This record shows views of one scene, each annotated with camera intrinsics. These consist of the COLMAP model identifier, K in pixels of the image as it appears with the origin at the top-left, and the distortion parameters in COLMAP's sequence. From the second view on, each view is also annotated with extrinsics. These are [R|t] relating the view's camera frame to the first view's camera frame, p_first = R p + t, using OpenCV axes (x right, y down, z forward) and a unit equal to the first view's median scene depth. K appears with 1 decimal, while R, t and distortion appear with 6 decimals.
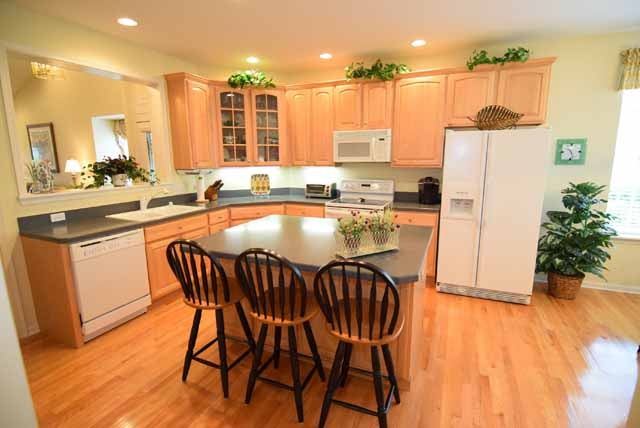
lens RADIAL K [[309.3, 0, 319.0], [0, 309.3, 213.9], [0, 0, 1]] dist [-0.012067, -0.006227]
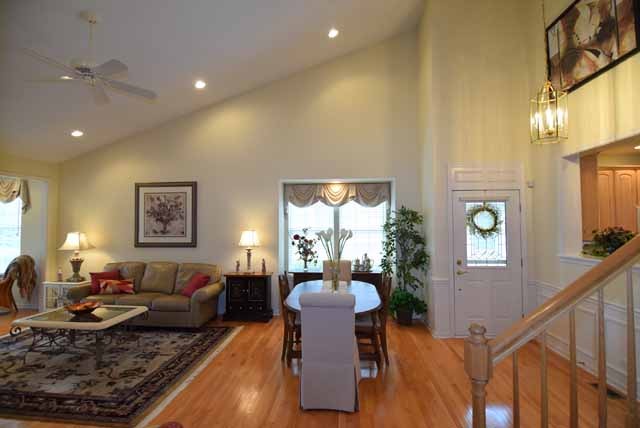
lens RADIAL K [[309.3, 0, 319.4], [0, 309.3, 214.8], [0, 0, 1]] dist [-0.012067, -0.006227]
pose [[0.943376, 0.017800, 0.331248, -1.639030], [0.055562, 0.975974, -0.210682, -0.072754], [-0.327040, 0.217157, 0.919721, 0.391070]]
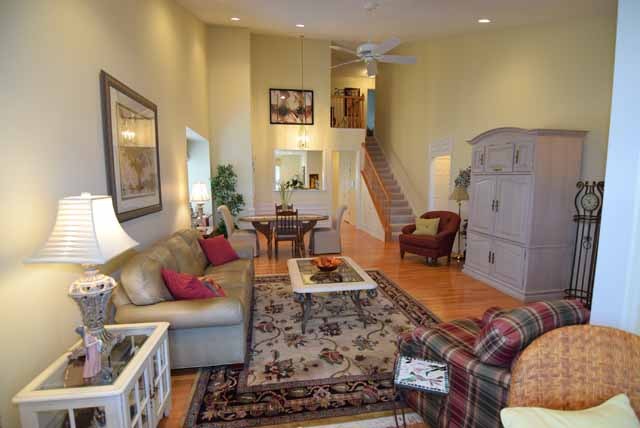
lens RADIAL K [[309.3, 0, 316.9], [0, 309.3, 215.4], [0, 0, 1]] dist [-0.012067, -0.006227]
pose [[-0.548646, -0.090334, 0.831160, -2.797718], [0.160400, 0.964305, 0.210684, -0.382971], [-0.820524, 0.248910, -0.514572, 2.117315]]
